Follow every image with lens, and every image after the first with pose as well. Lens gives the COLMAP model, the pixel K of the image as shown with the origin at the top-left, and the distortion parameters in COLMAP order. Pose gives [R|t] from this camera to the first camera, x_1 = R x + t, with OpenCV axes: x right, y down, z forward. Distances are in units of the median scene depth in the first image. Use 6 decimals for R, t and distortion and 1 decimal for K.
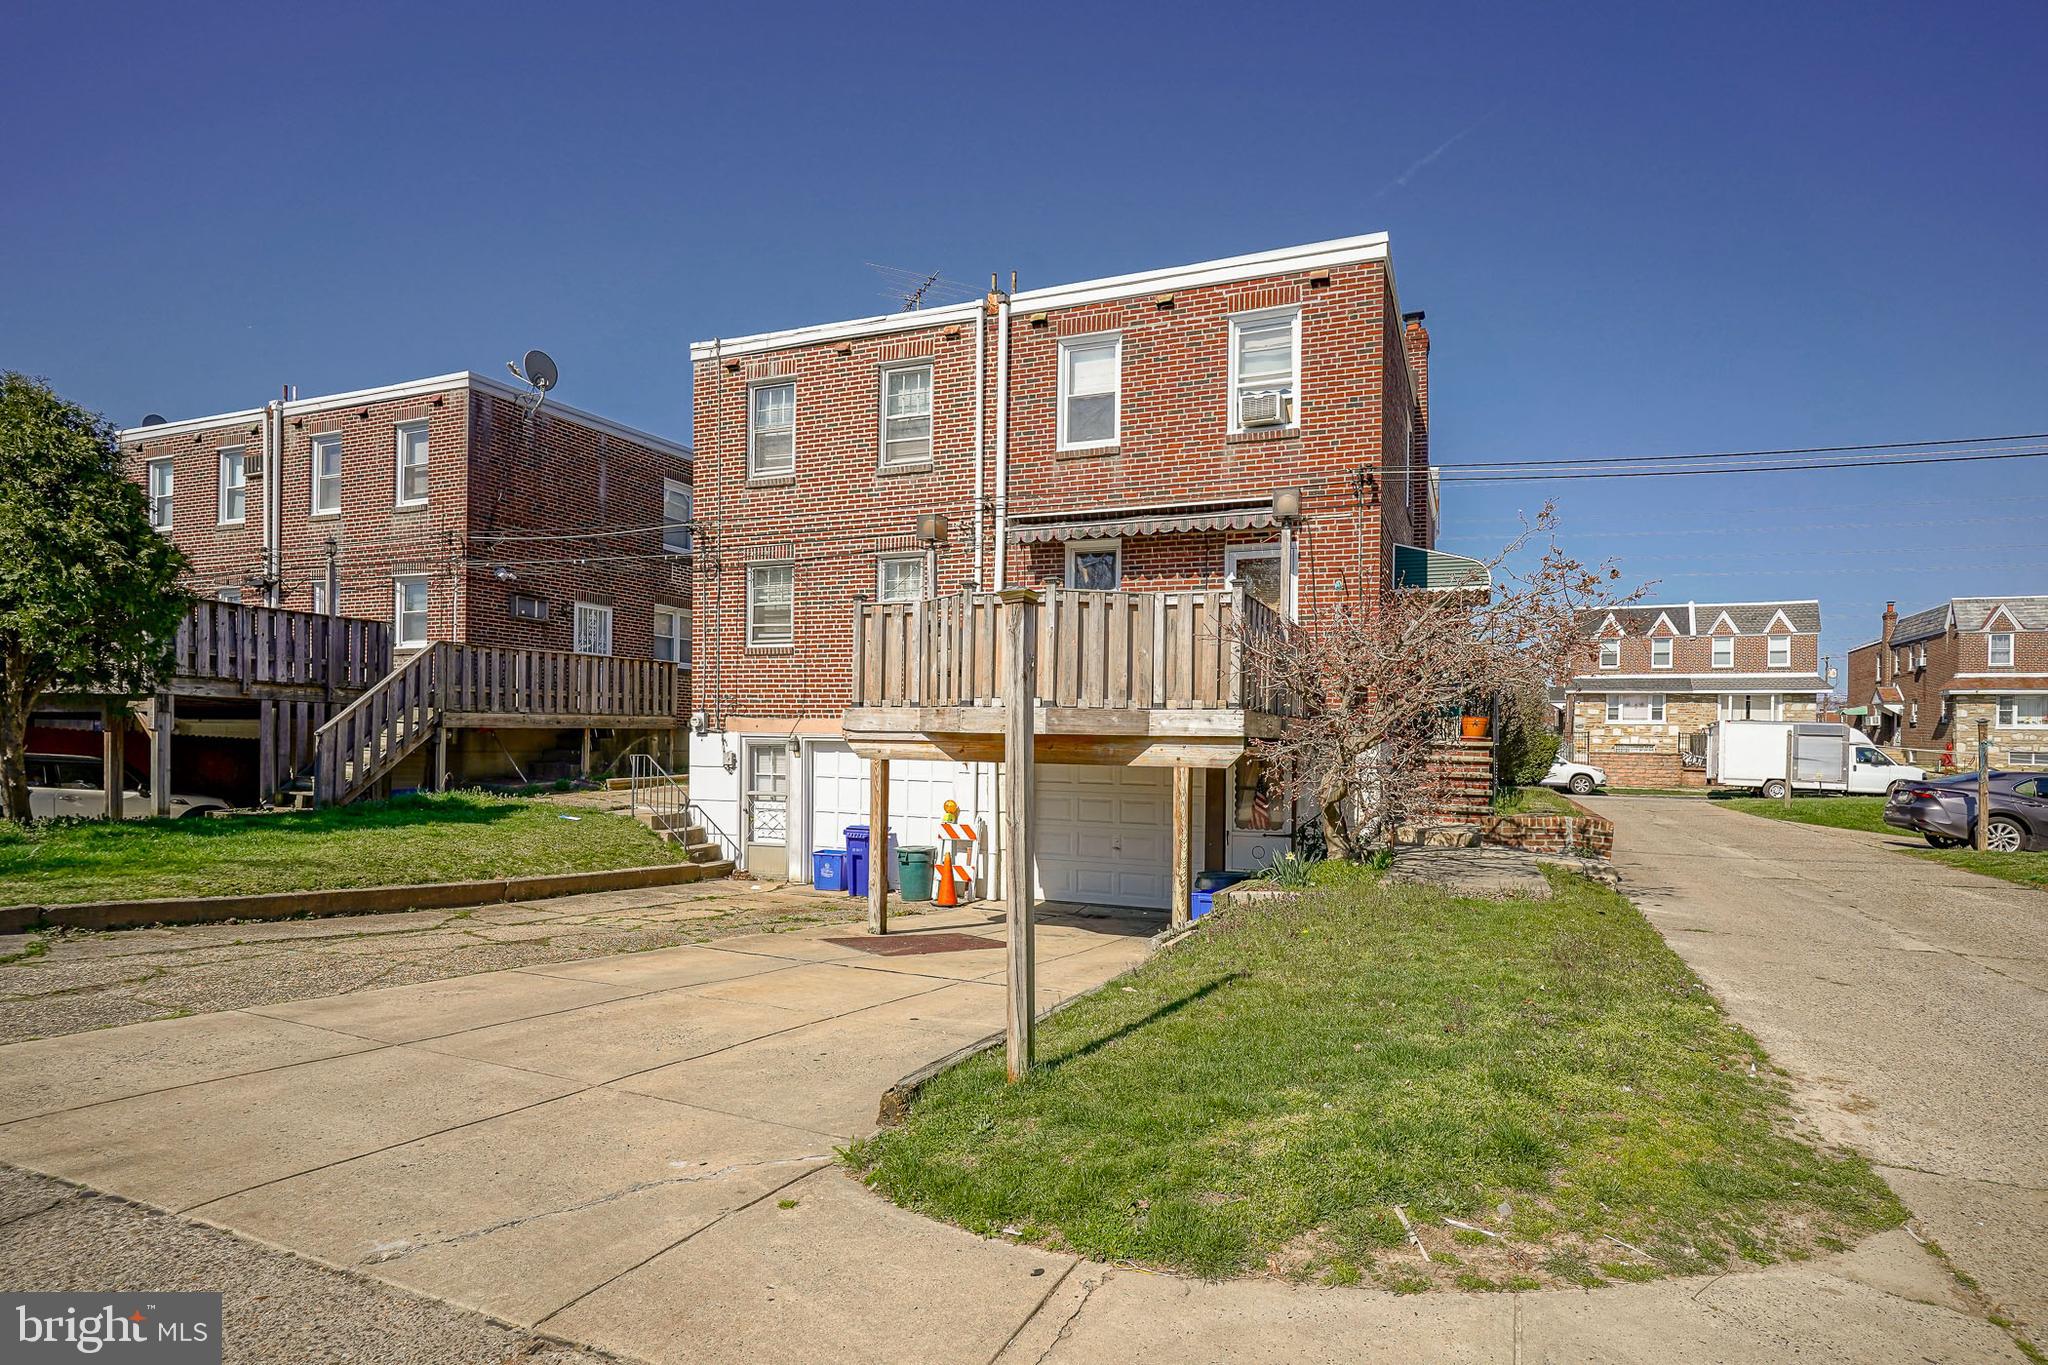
lens RADIAL K [[1006.4, 0, 1024.3], [0, 1006.4, 731.0], [0, 0, 1]] dist [0.001412, 0.001585]
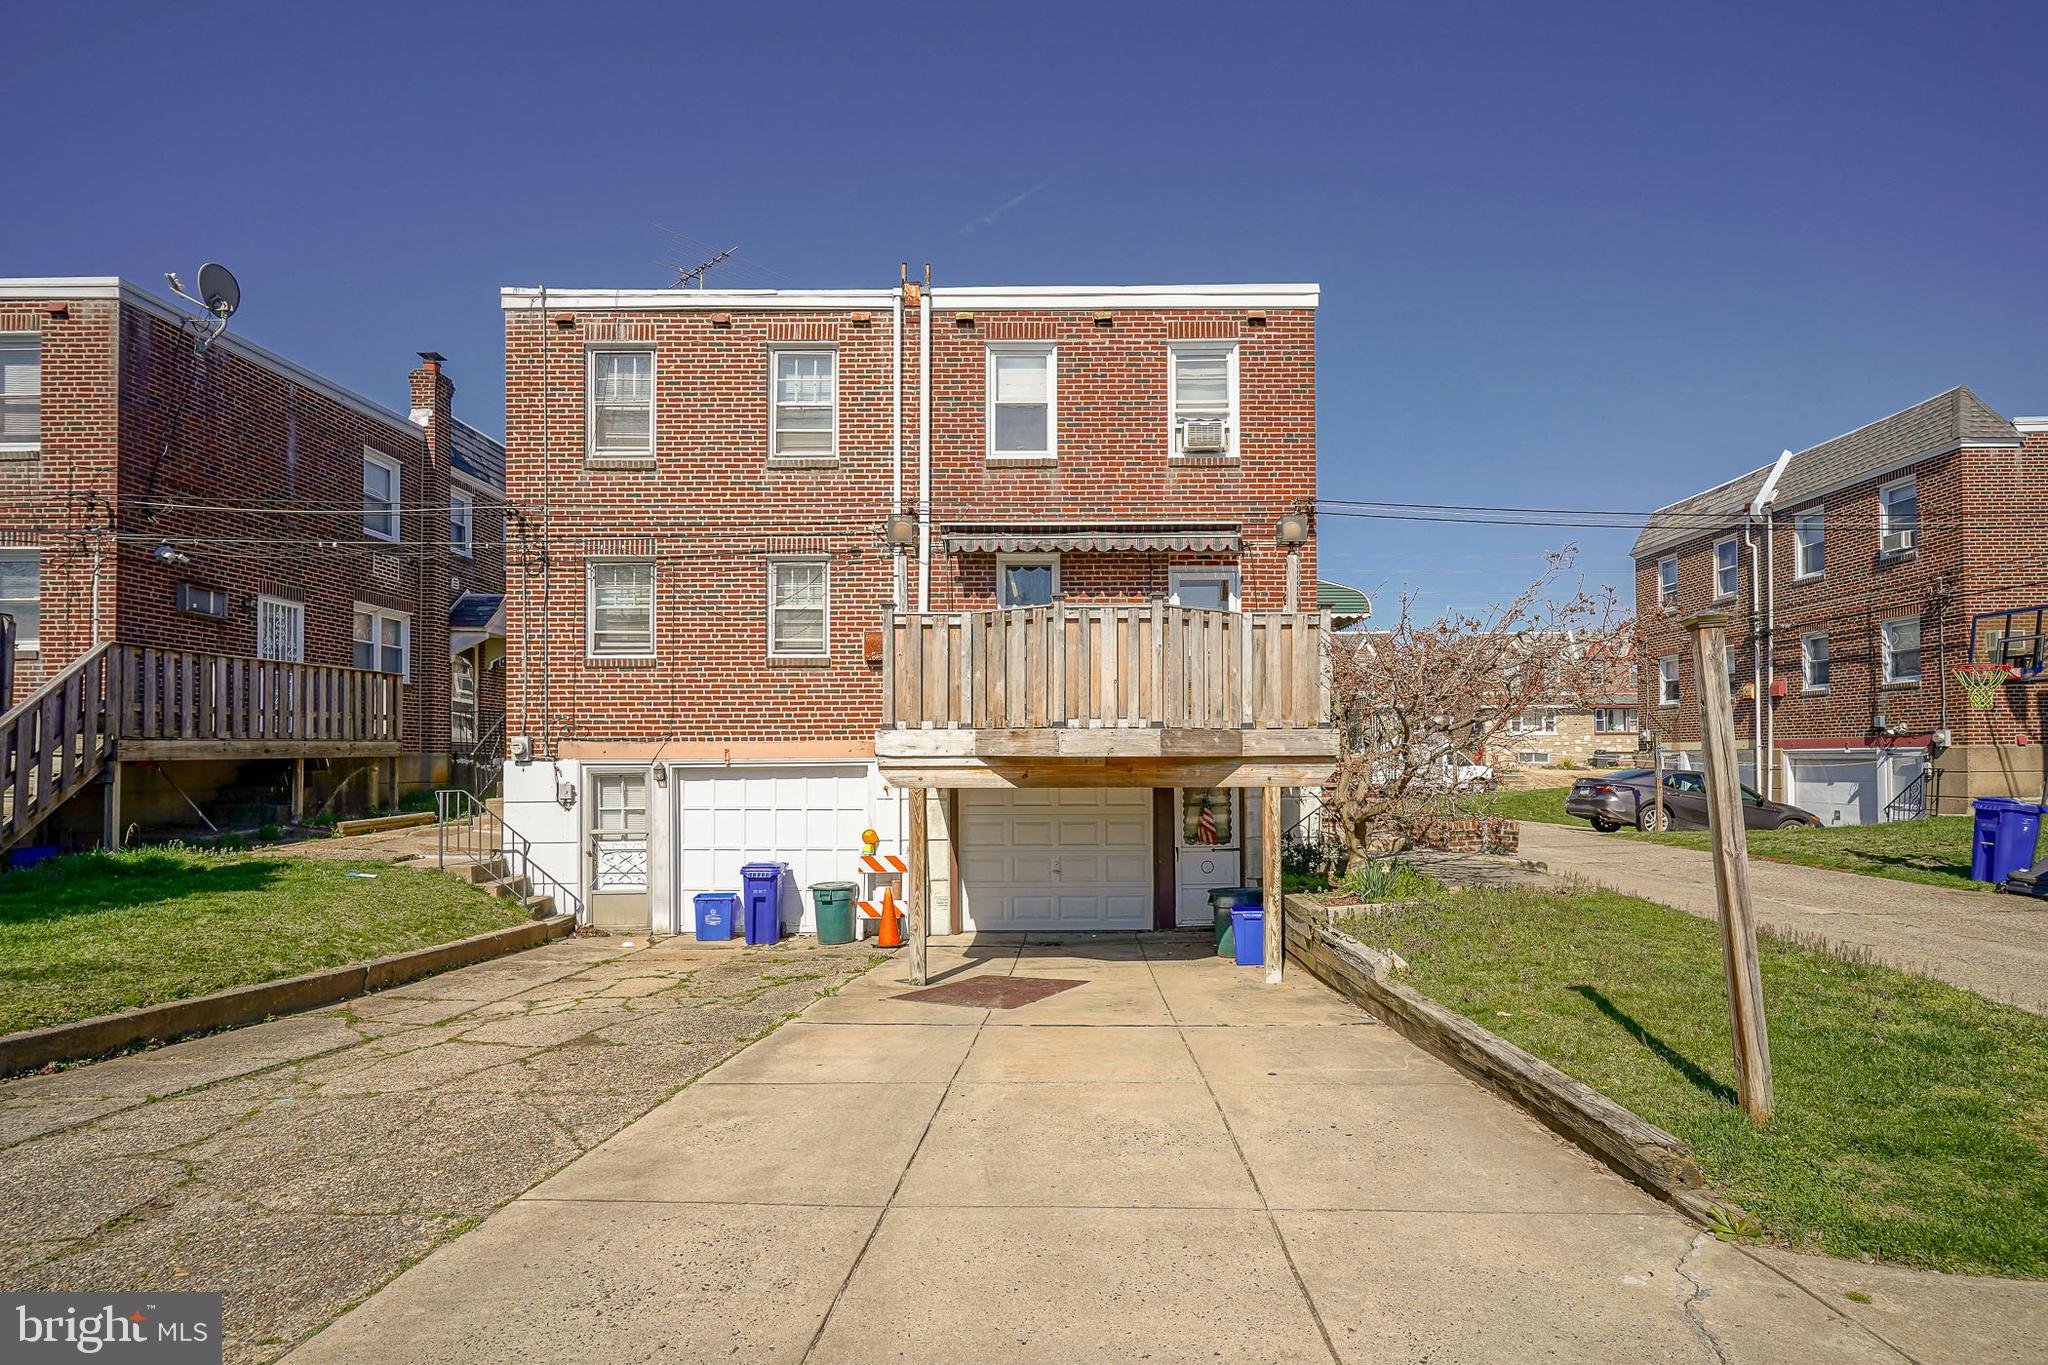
lens RADIAL K [[1006.4, 0, 1024.3], [0, 1006.4, 731.0], [0, 0, 1]] dist [0.001412, 0.001585]
pose [[0.930662, -0.010389, 0.365732, -0.272754], [0.016043, 0.999794, -0.012423, -0.006840], [-0.365528, 0.017429, 0.930637, 0.098182]]
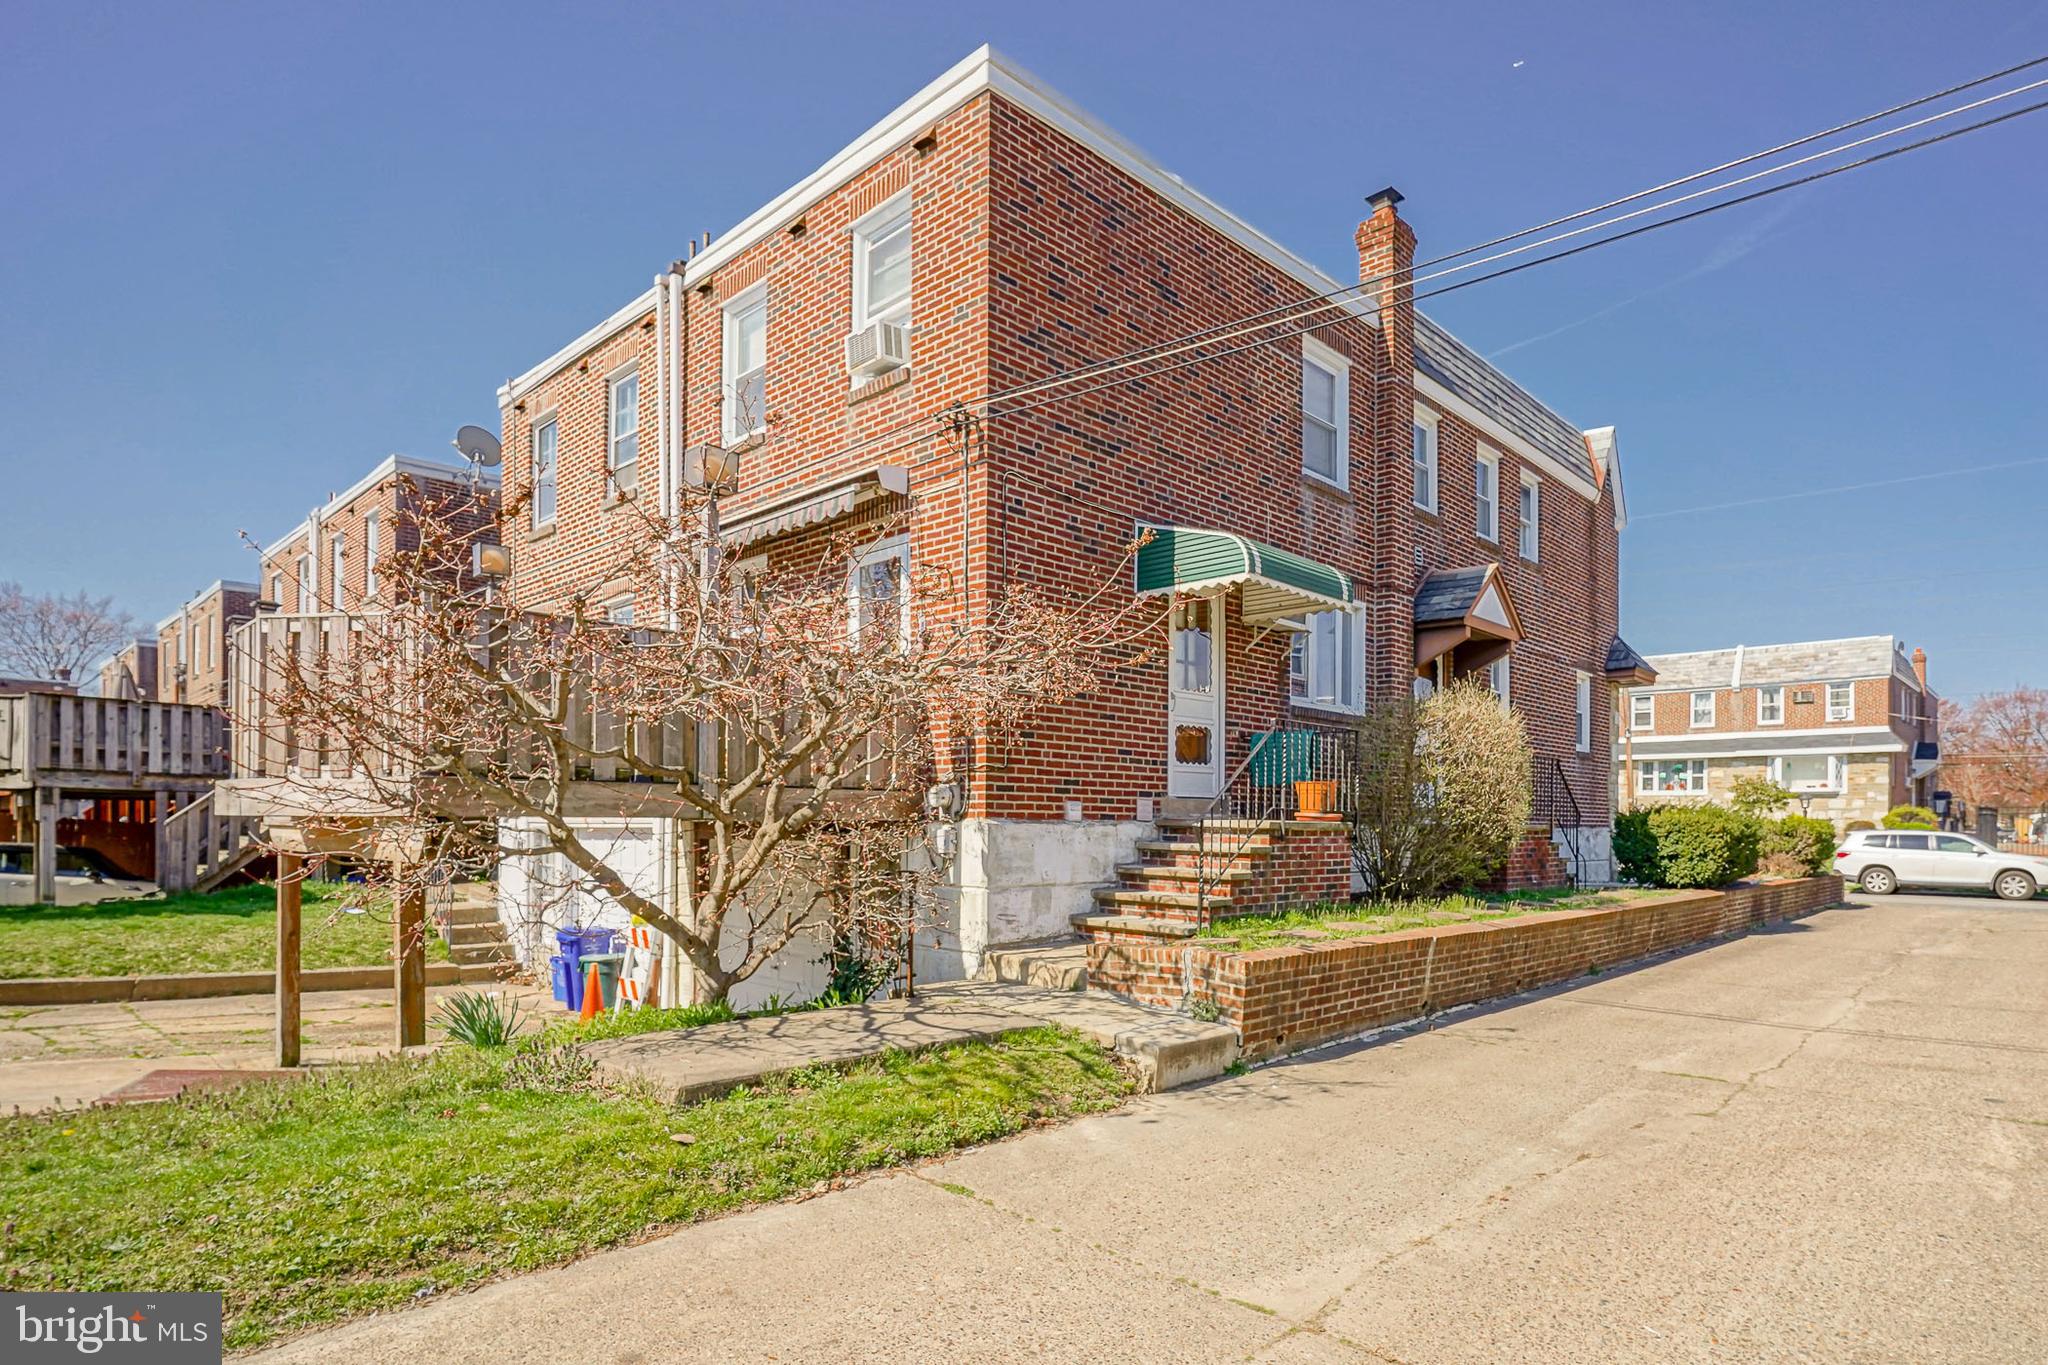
lens RADIAL K [[1083.9, 0, 1027.8], [0, 1083.9, 810.4], [0, 0, 1]] dist [0.001732, 0.000627]
pose [[0.938454, -0.011792, -0.345203, 0.511598], [0.010128, 0.999927, -0.006625, 0.005999], [0.345256, 0.002721, 0.938505, 0.286078]]
